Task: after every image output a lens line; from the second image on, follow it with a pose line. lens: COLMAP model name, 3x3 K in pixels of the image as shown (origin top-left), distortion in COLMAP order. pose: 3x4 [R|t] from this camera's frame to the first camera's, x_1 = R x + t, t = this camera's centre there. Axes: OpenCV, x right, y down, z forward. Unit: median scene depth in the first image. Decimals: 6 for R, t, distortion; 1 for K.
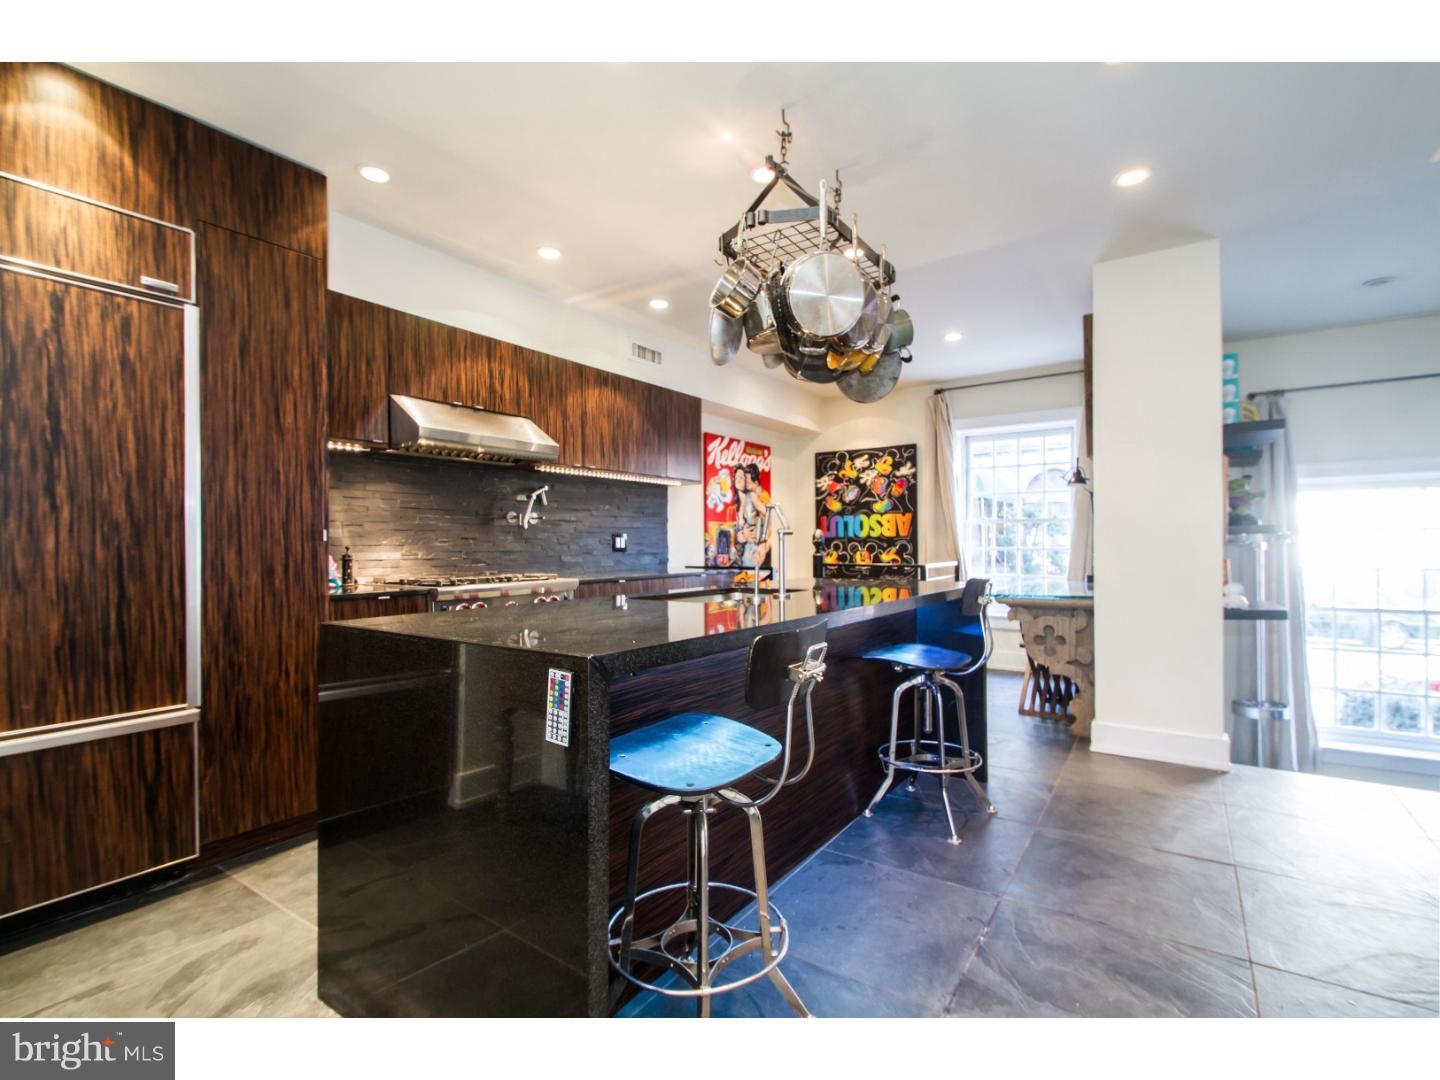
lens RADIAL K [[672.4, 0, 734.0], [0, 672.4, 540.4], [0, 0, 1]] dist [0.014808, -0.014842]
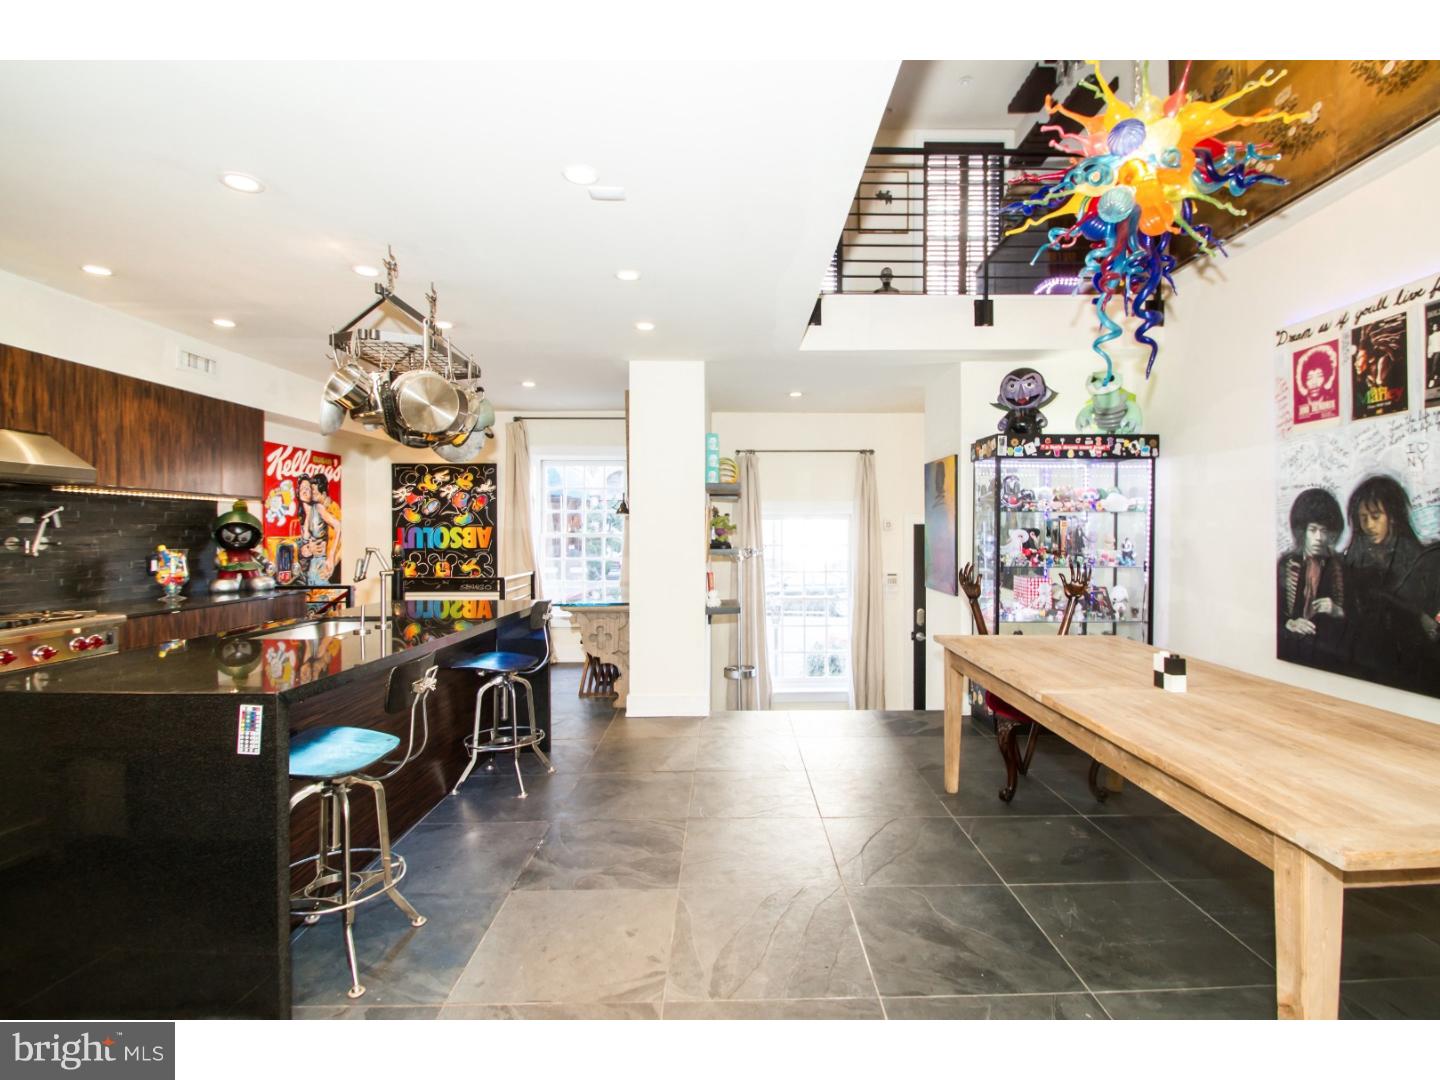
lens RADIAL K [[672.4, 0, 740.3], [0, 672.4, 535.8], [0, 0, 1]] dist [0.014808, -0.014842]
pose [[0.817577, 0.006127, 0.575787, -0.077904], [-0.007512, 0.999972, 0.000025, -0.062887], [-0.575770, -0.004346, 0.817600, -0.279415]]
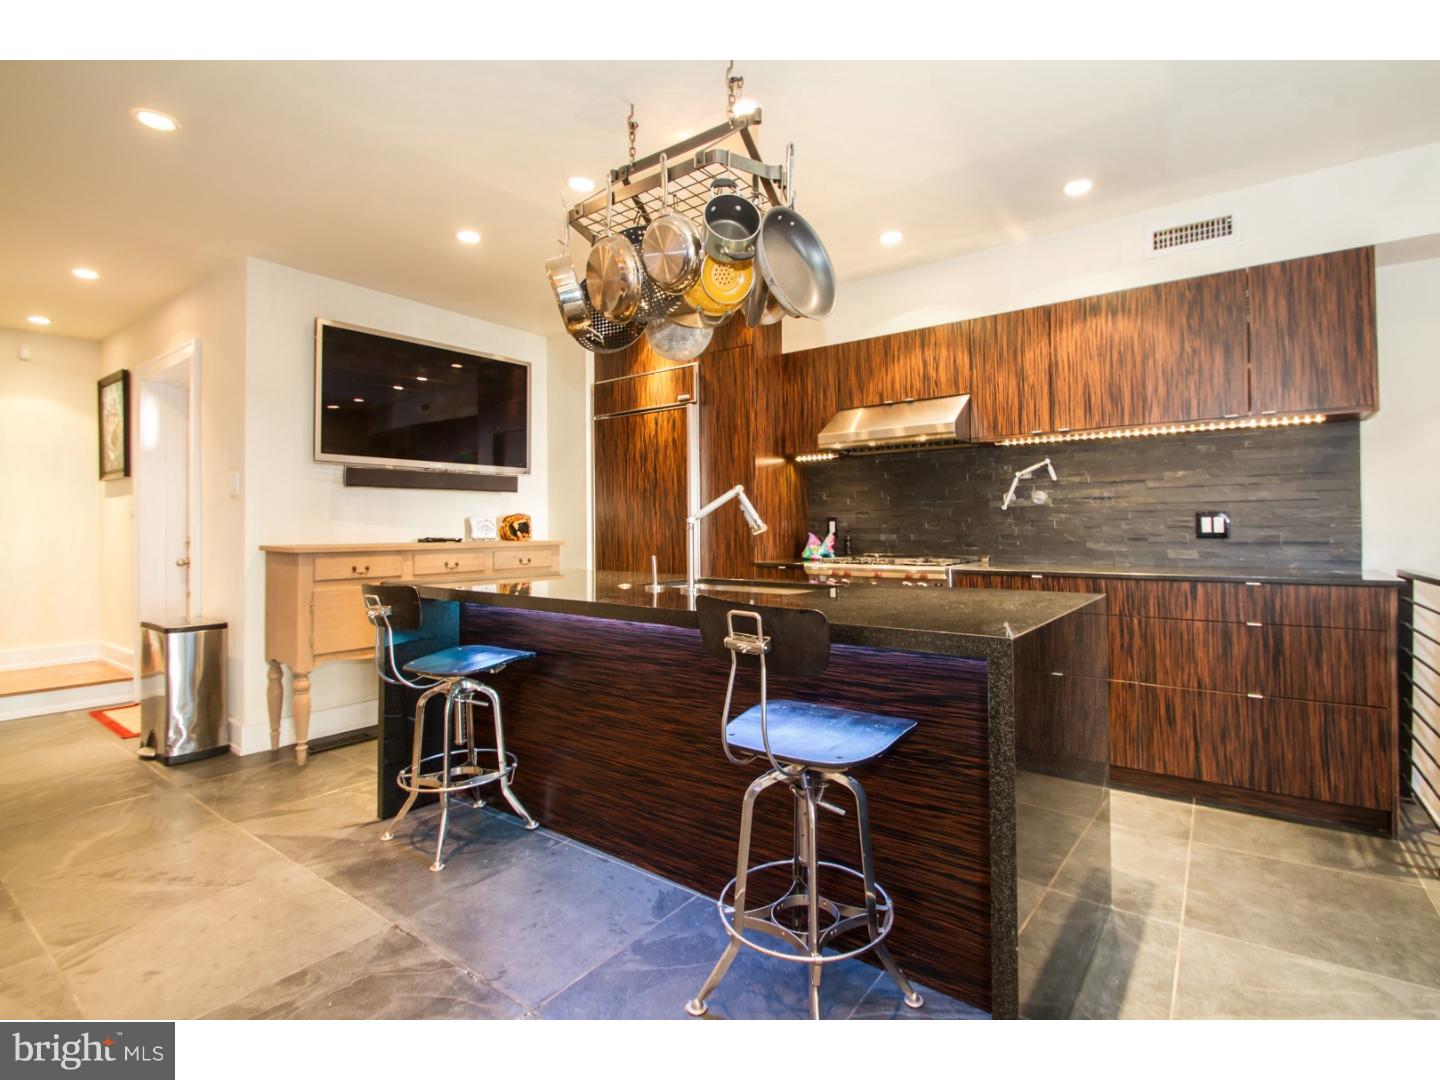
lens RADIAL K [[672.4, 0, 762.0], [0, 672.4, 526.1], [0, 0, 1]] dist [0.014808, -0.014842]
pose [[-0.018990, 0.003510, -0.999814, 0.727382], [0.009540, 0.999949, 0.003329, -0.002822], [0.999774, -0.009475, -0.019023, 0.822886]]
